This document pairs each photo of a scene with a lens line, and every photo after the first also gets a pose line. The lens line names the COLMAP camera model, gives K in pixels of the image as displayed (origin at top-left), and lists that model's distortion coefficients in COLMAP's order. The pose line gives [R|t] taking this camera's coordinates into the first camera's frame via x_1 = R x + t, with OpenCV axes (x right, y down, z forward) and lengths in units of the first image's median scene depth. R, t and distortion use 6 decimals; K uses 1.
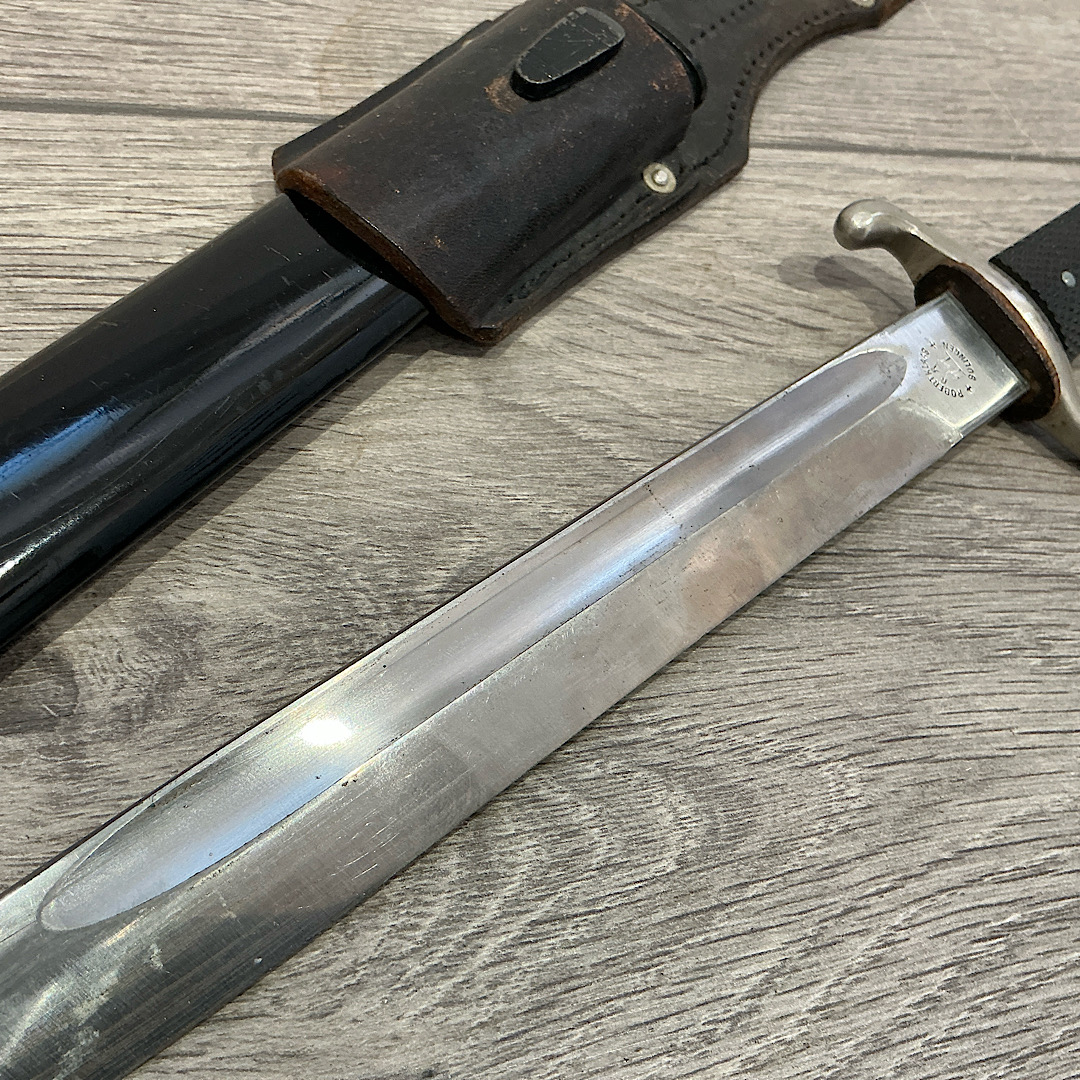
lens RADIAL K [[1201.7, 0, 540.0], [0, 1201.7, 540.0], [0, 0, 1]] dist [0.143795, -0.338305]
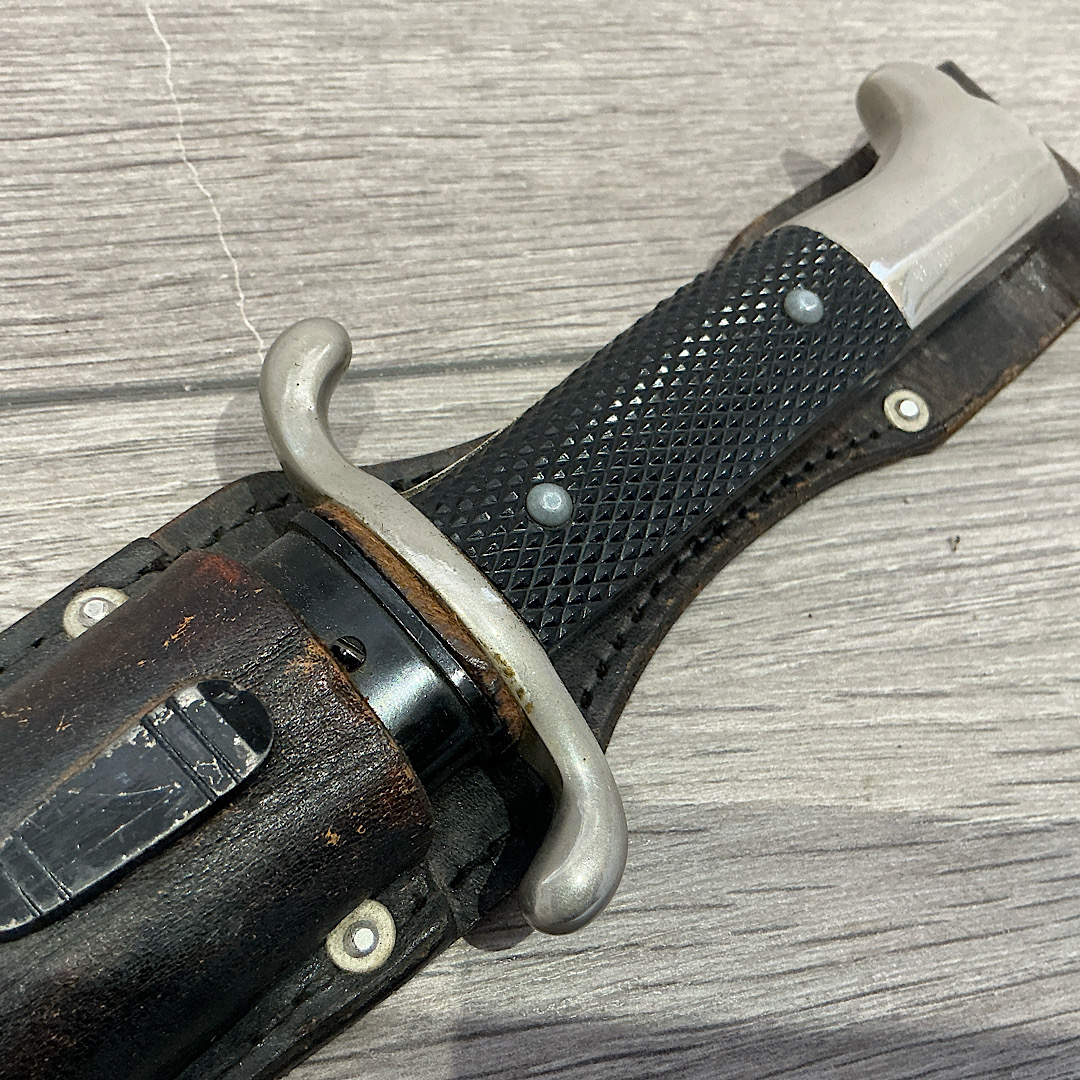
lens RADIAL K [[1201.7, 0, 540.0], [0, 1201.7, 540.0], [0, 0, 1]] dist [0.143795, -0.338305]
pose [[0.999362, 0.000779, -0.035711, 0.783597], [0.003531, 0.992712, 0.120461, -0.431851], [0.035544, -0.120510, 0.992076, 0.637778]]
